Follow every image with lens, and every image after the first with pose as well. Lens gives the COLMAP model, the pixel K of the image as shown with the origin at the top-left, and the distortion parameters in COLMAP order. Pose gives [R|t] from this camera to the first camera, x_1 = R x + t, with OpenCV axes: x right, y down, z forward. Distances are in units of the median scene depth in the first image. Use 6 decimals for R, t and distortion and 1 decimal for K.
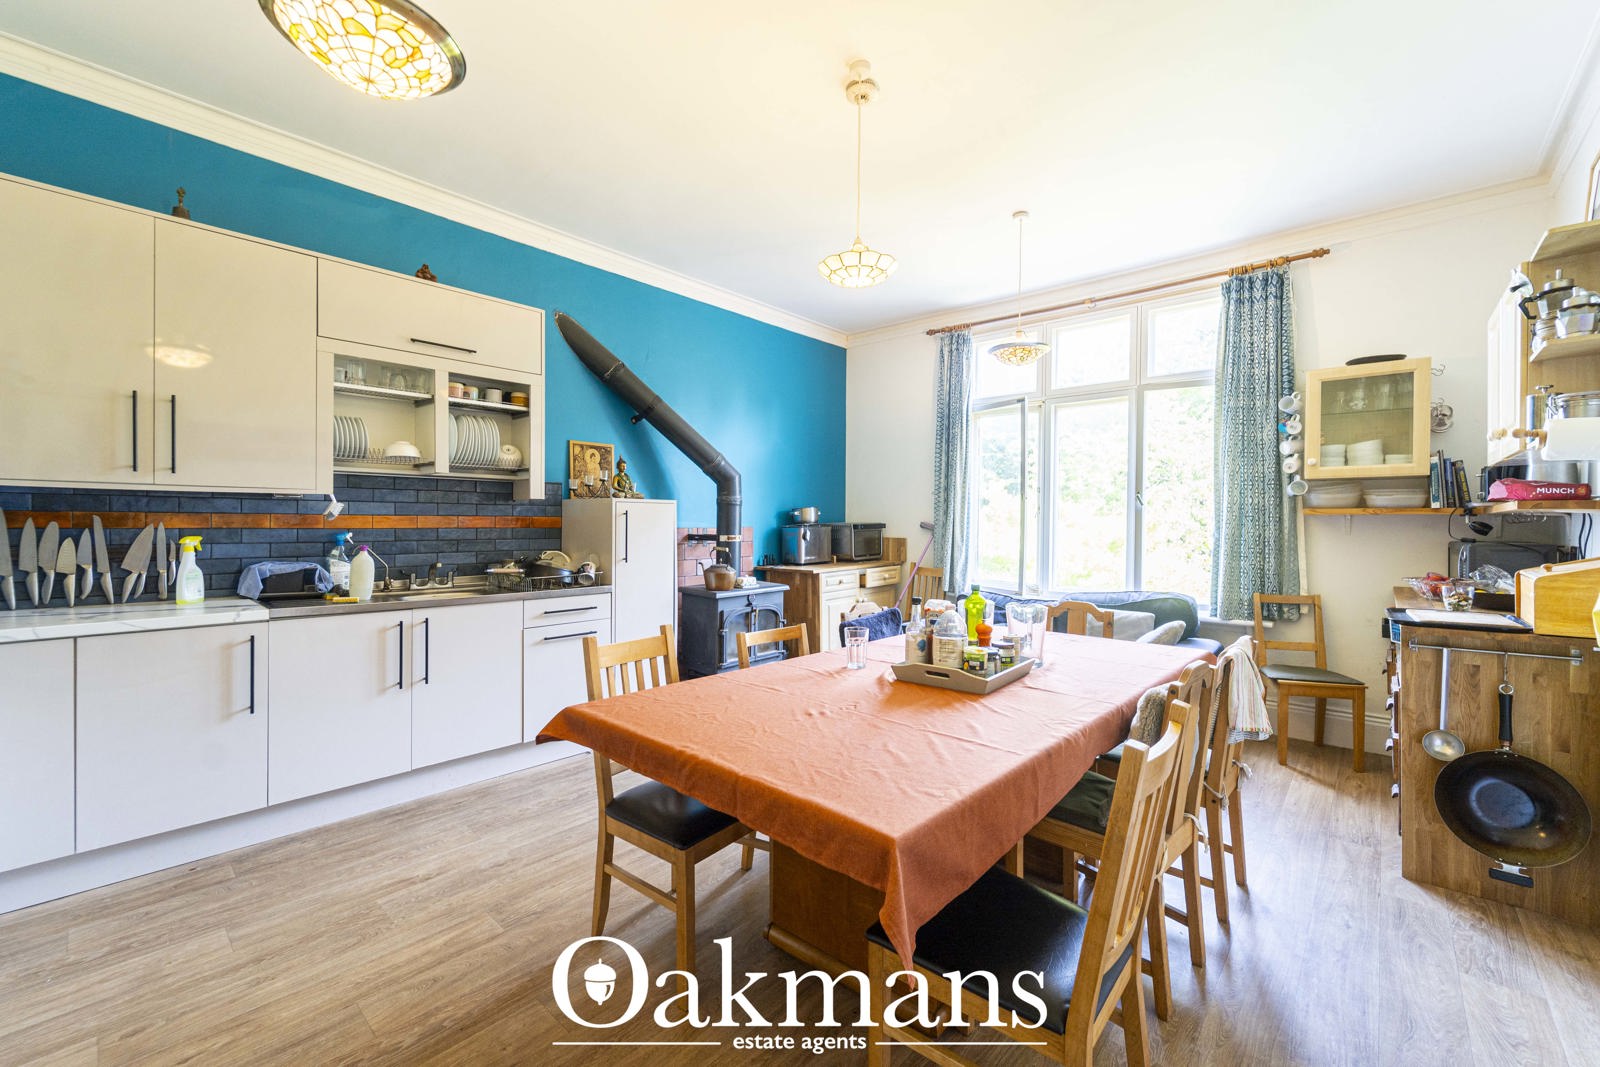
lens RADIAL K [[653.5, 0, 801.3], [0, 653.5, 529.0], [0, 0, 1]] dist [0.001798, -0.000015]
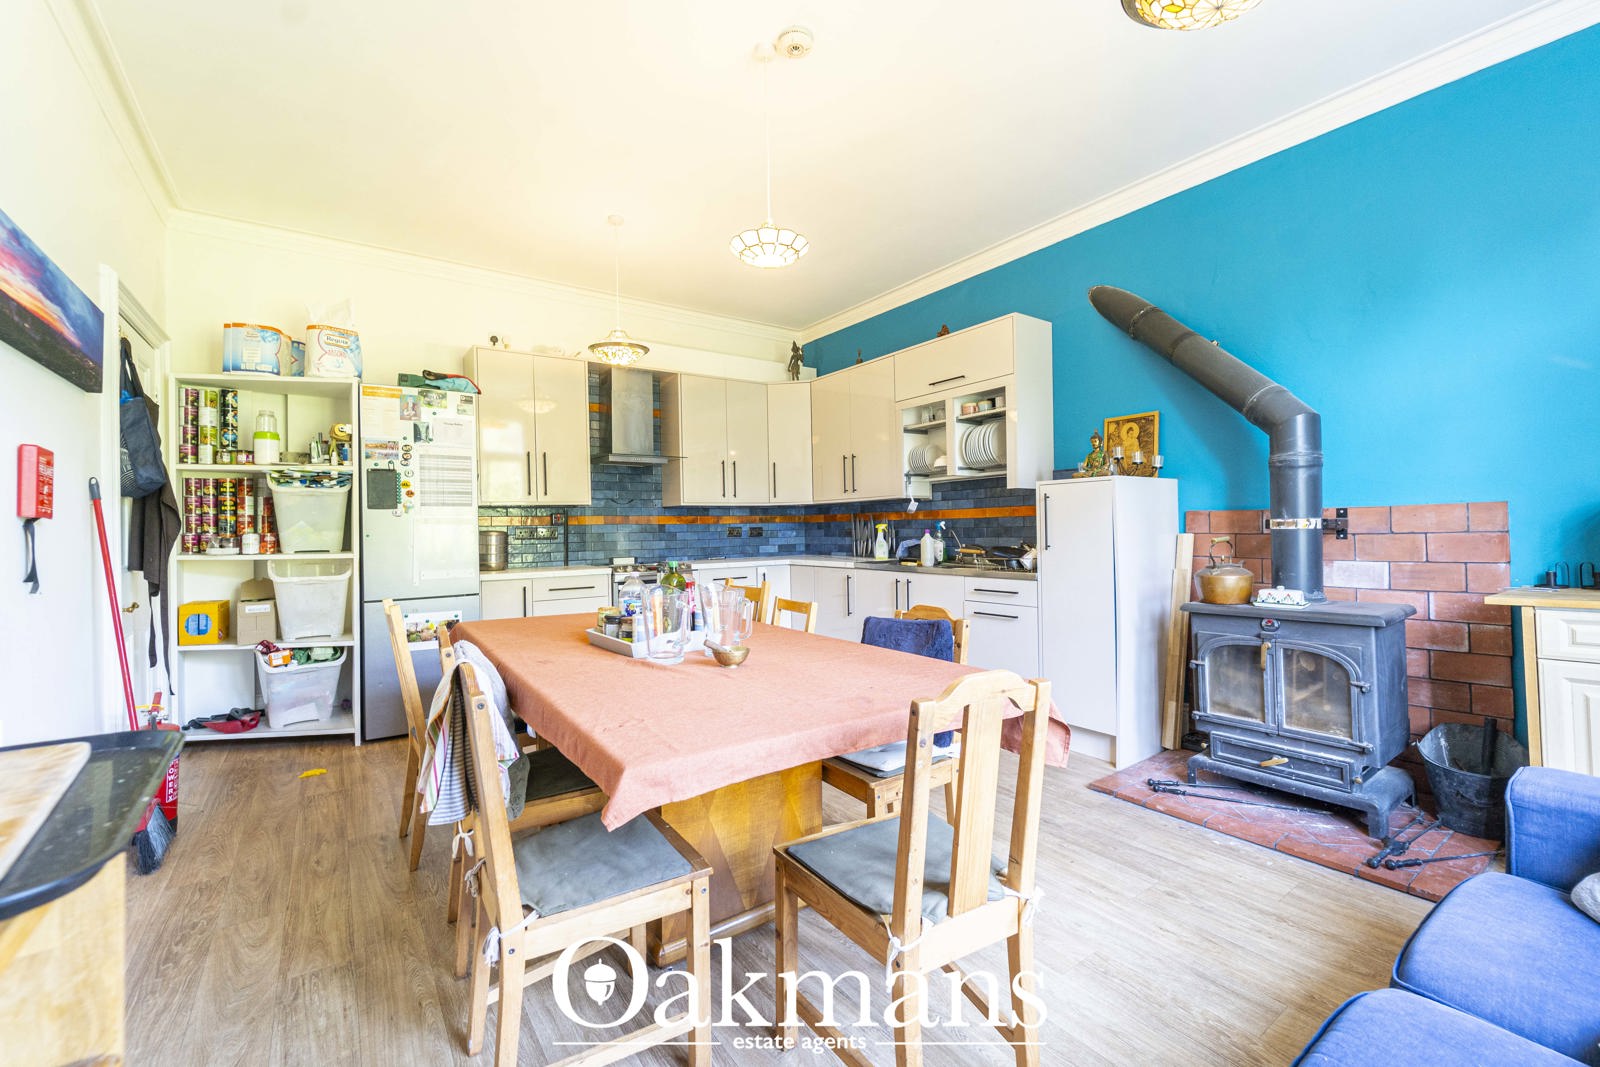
lens RADIAL K [[653.5, 0, 798.9], [0, 653.5, 526.2], [0, 0, 1]] dist [0.001798, -0.000015]
pose [[-0.241860, -0.013037, -0.970224, 0.315060], [-0.004985, 0.999913, -0.012193, 0.013741], [0.970298, 0.001887, -0.241904, 0.396809]]
